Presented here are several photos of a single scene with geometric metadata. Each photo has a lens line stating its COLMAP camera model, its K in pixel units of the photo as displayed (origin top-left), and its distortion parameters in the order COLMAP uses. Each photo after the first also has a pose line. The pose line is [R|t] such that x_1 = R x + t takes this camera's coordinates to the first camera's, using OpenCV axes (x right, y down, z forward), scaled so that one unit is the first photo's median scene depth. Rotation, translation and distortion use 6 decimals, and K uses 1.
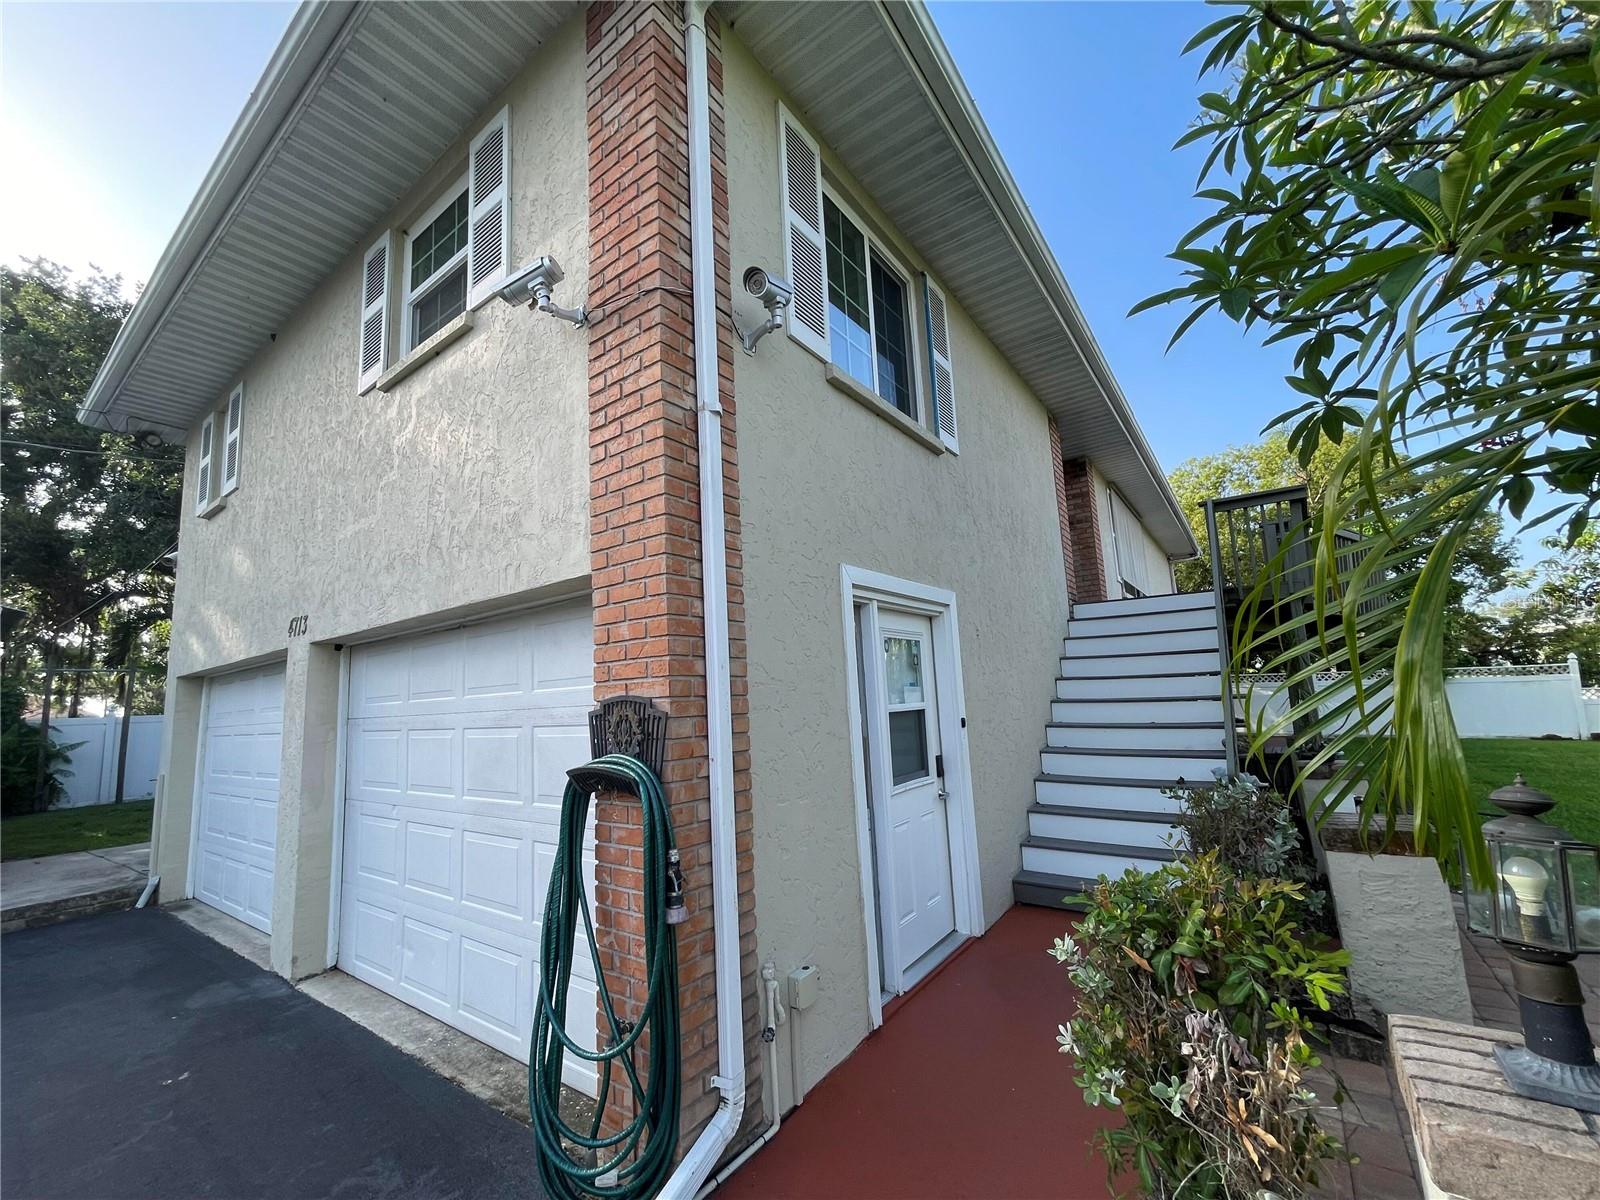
lens RADIAL K [[645.5, 0, 800.0], [0, 645.5, 600.0], [0, 0, 1]] dist [-0.001449, 0.000502]
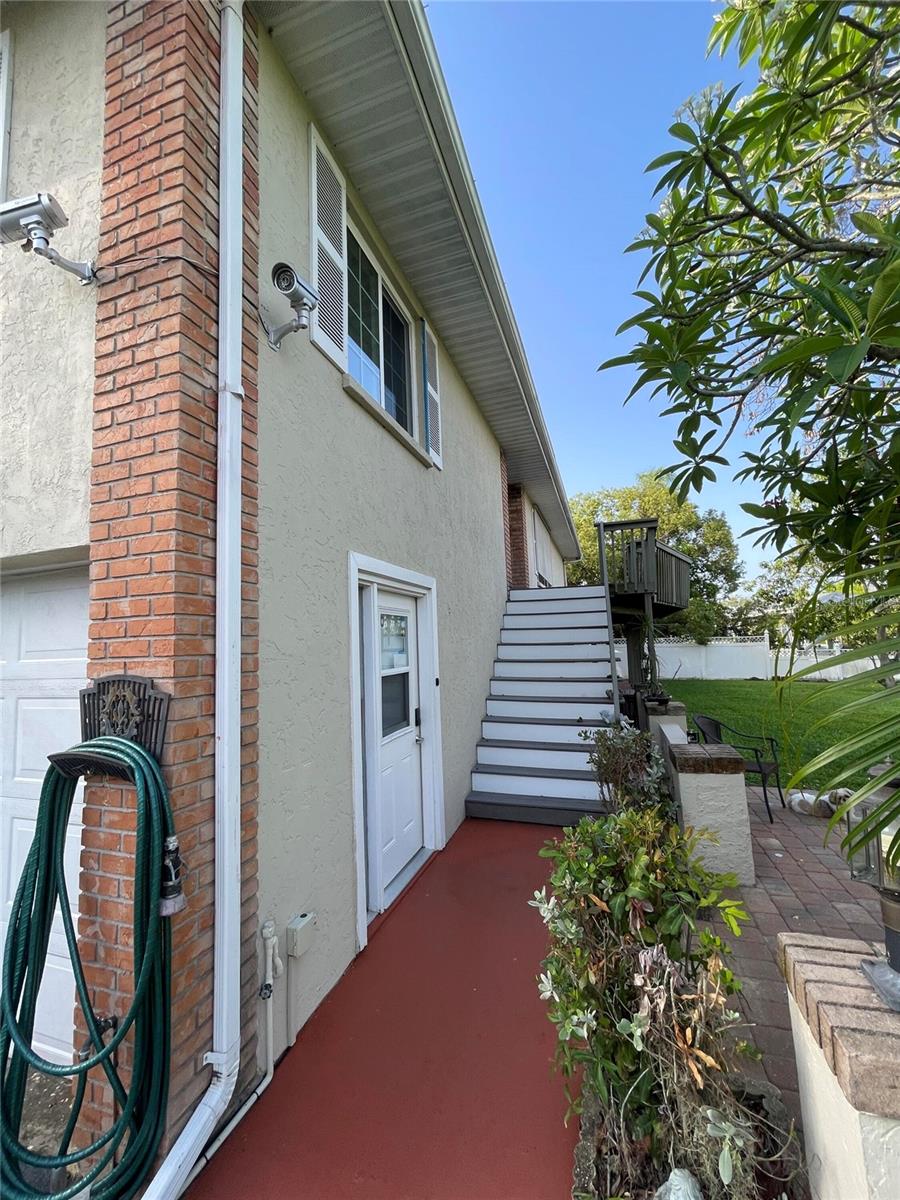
lens RADIAL K [[484.1, 0, 445.4], [0, 484.1, 593.4], [0, 0, 1]] dist [-0.001449, 0.000502]
pose [[0.956303, 0.045371, 0.288835, -0.021949], [-0.055356, 0.998115, 0.026491, -0.015660], [-0.287088, -0.041322, 0.957012, 0.152276]]
